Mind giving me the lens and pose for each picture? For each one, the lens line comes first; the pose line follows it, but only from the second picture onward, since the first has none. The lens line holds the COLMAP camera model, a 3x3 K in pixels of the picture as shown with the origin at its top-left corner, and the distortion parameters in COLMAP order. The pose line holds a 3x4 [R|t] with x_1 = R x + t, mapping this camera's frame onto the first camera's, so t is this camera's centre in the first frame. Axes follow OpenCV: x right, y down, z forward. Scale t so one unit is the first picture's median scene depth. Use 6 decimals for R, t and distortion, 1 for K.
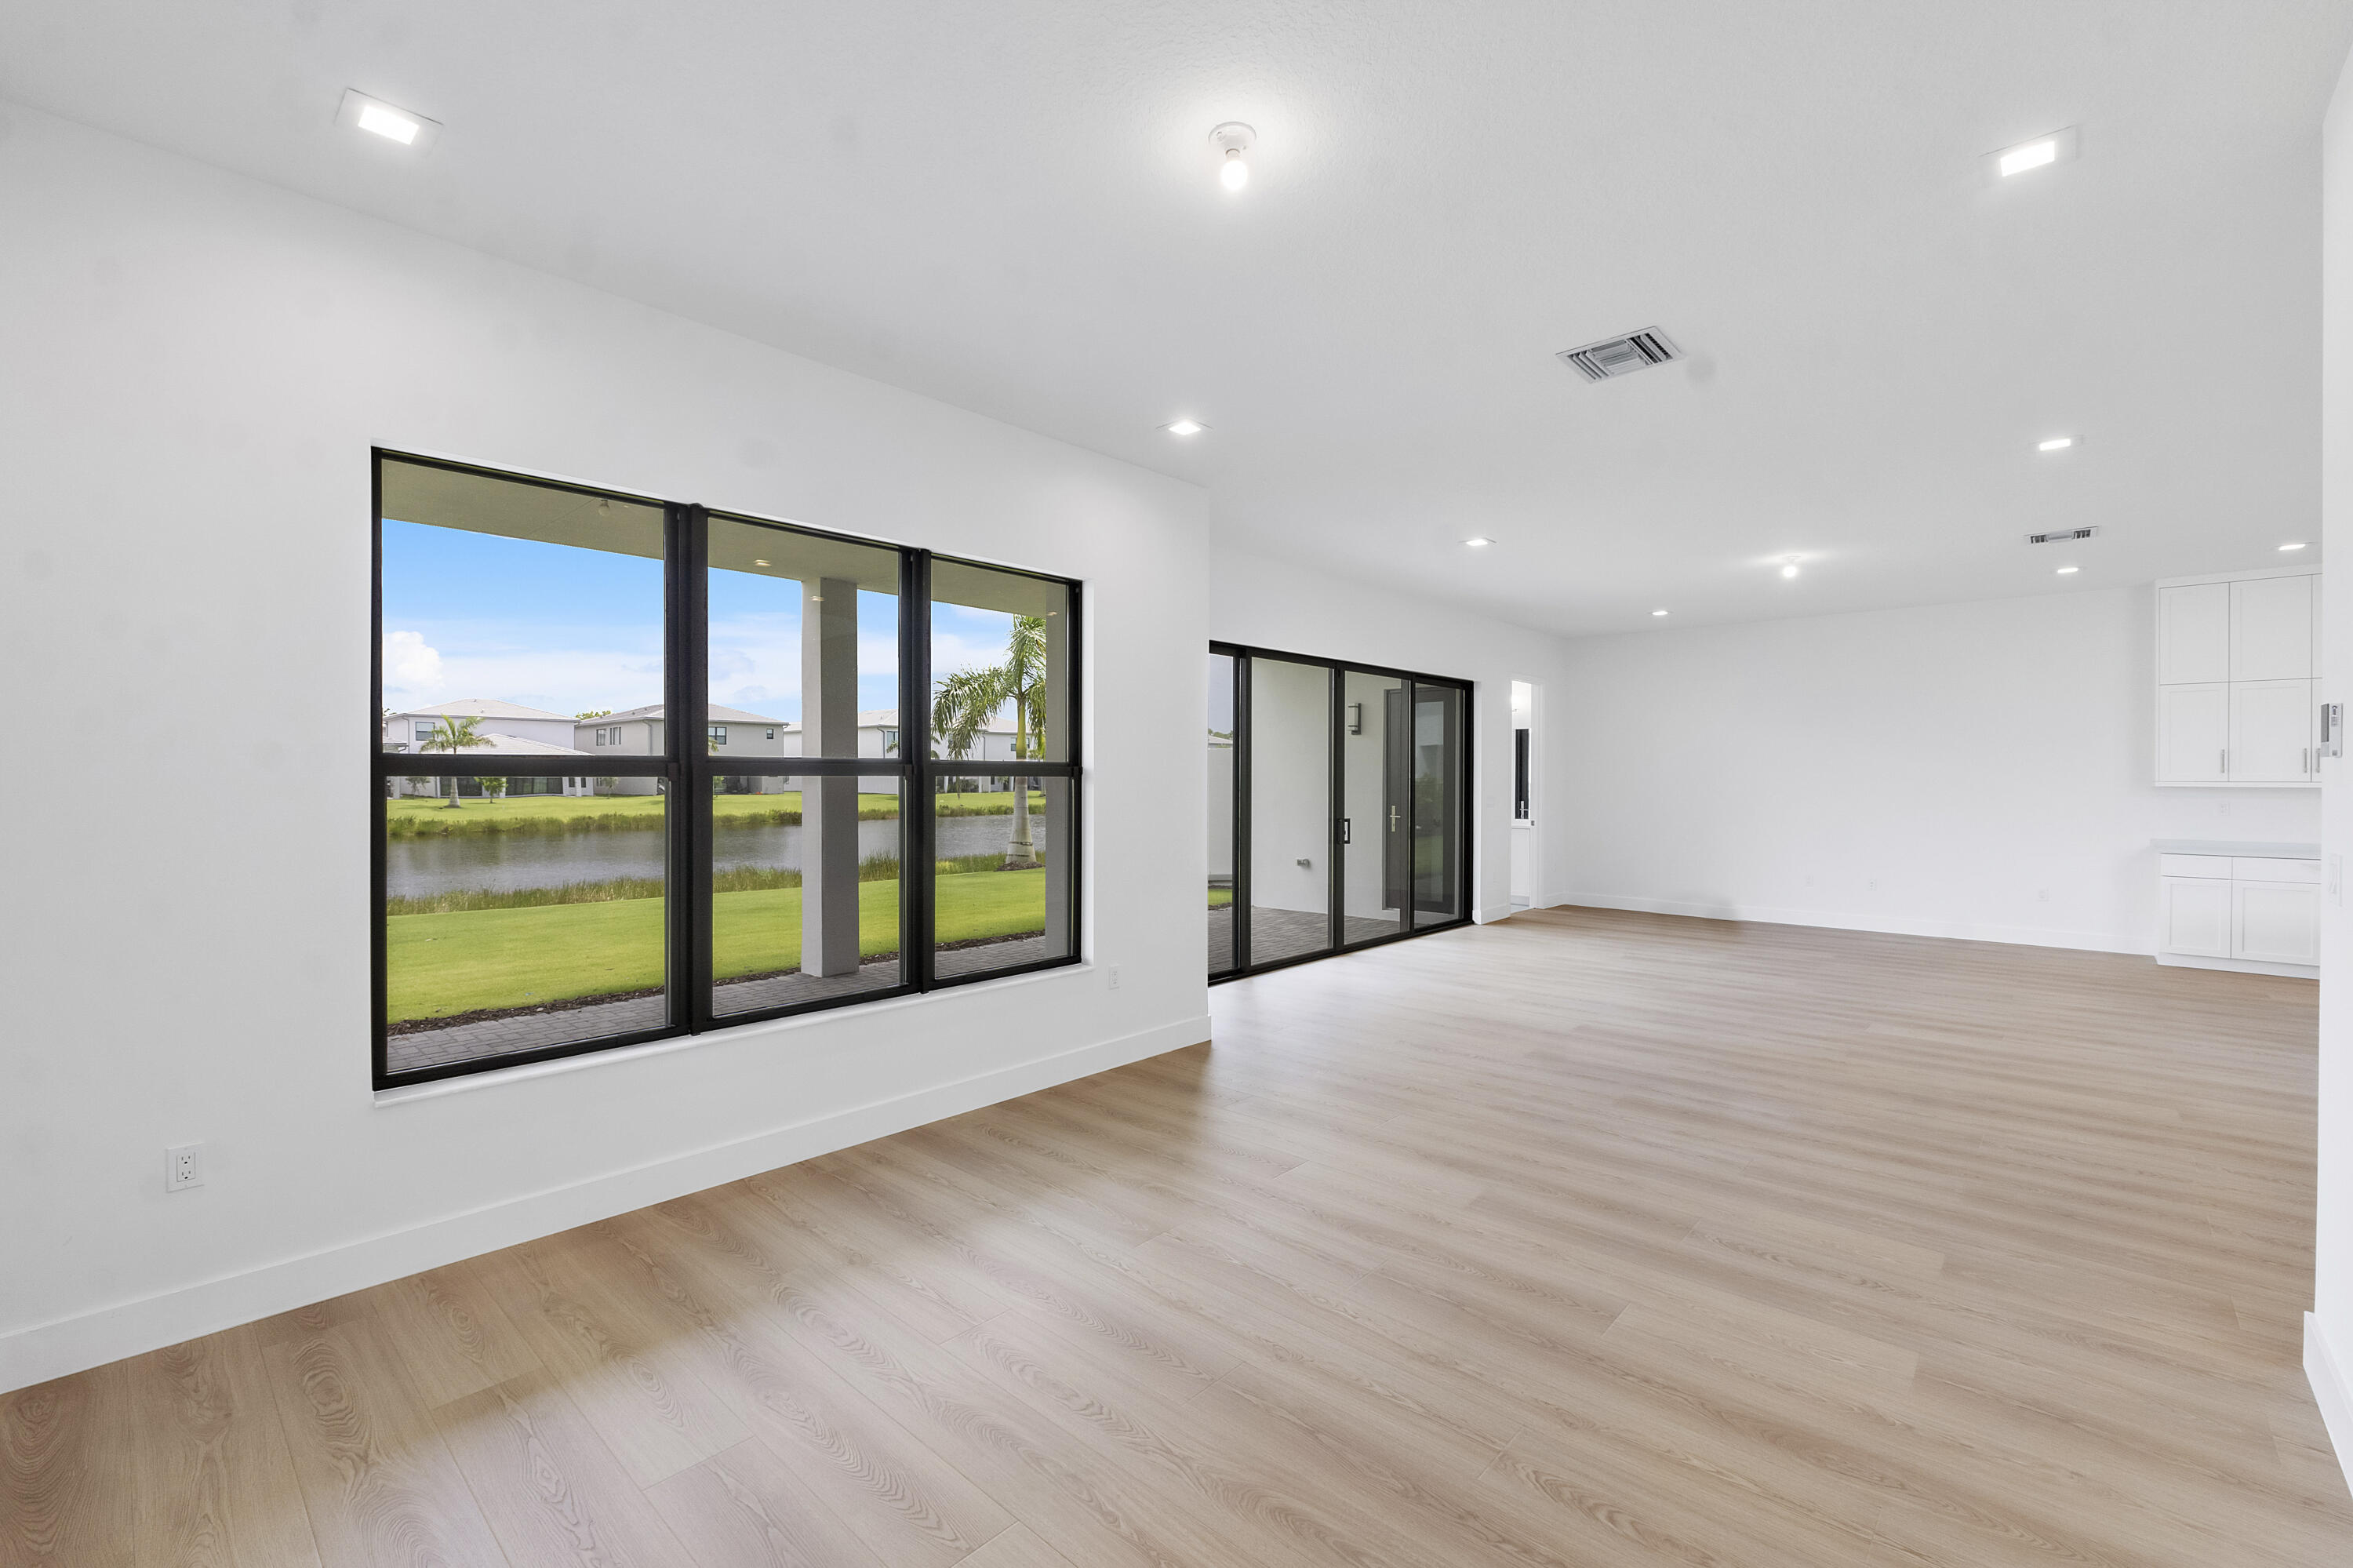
lens RADIAL K [[1004.9, 0, 1158.8], [0, 1004.9, 780.3], [0, 0, 1]] dist [-0.010464, 0.000112]
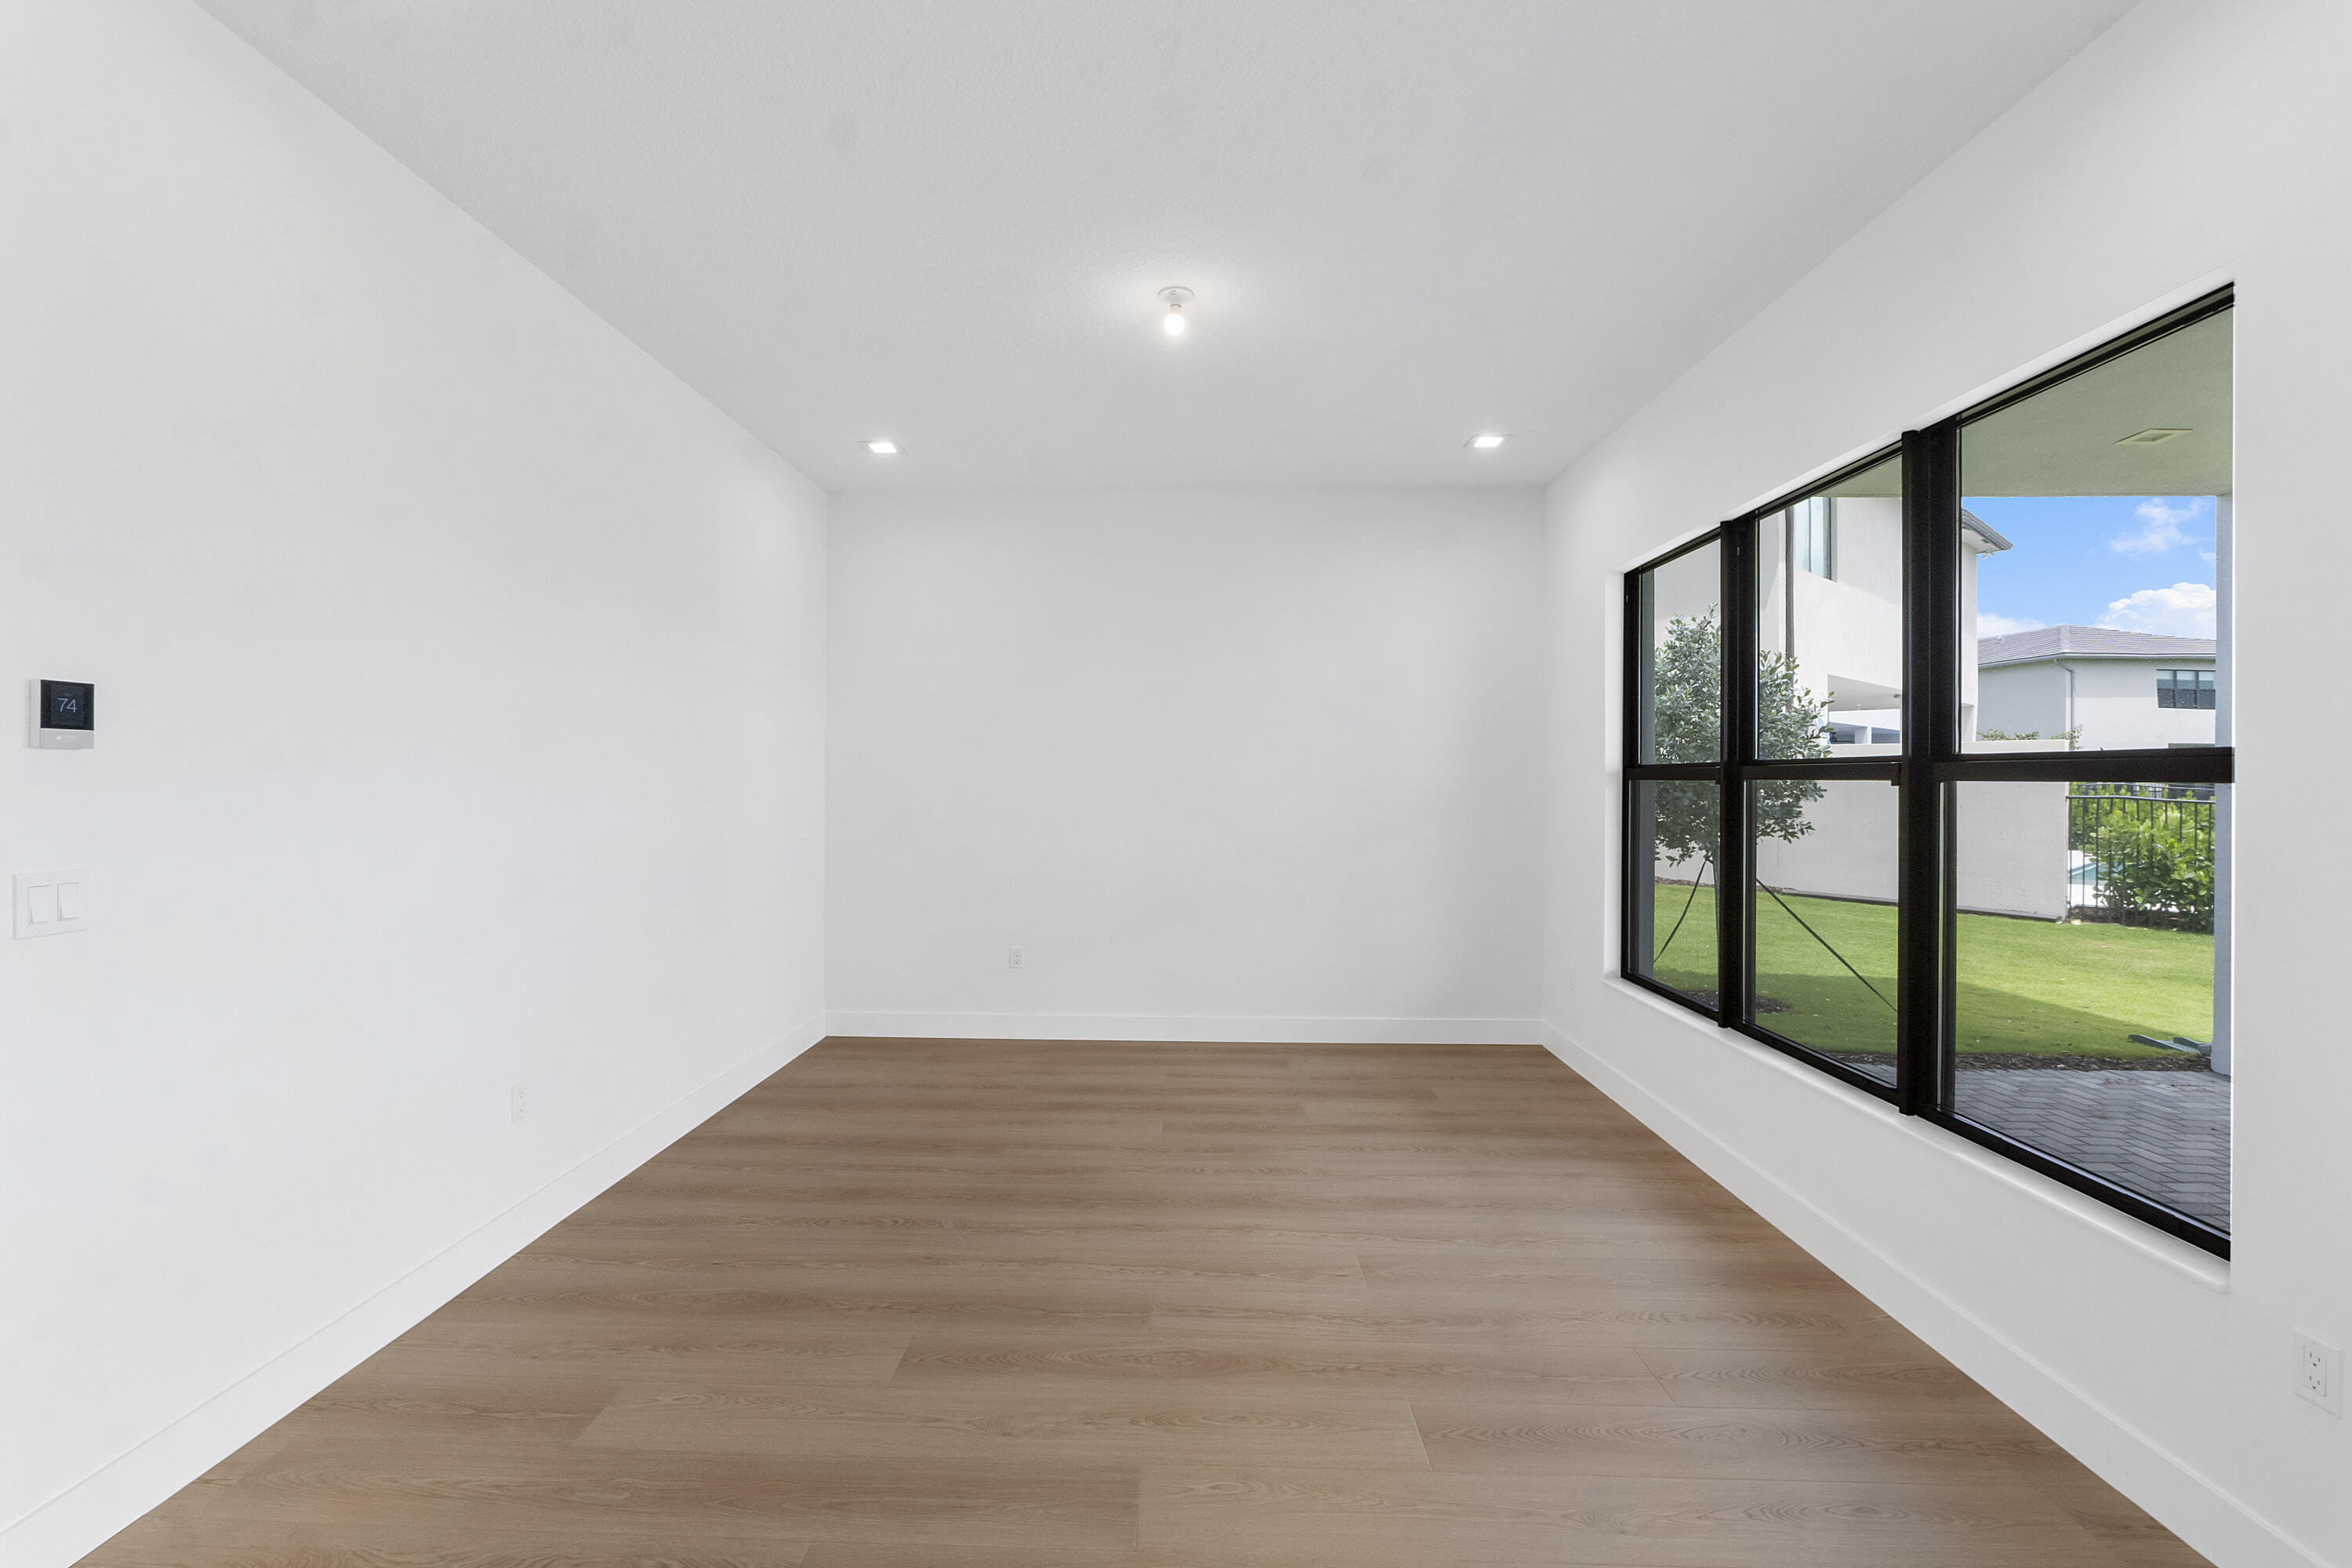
lens RADIAL K [[1004.4, 0, 1158.3], [0, 1004.4, 780.3], [0, 0, 1]] dist [-0.010464, 0.000112]
pose [[-0.760727, -0.000562, -0.649071, 0.879048], [-0.004014, 0.999985, 0.003839, -0.006773], [0.649059, 0.005526, -0.760718, 1.859797]]
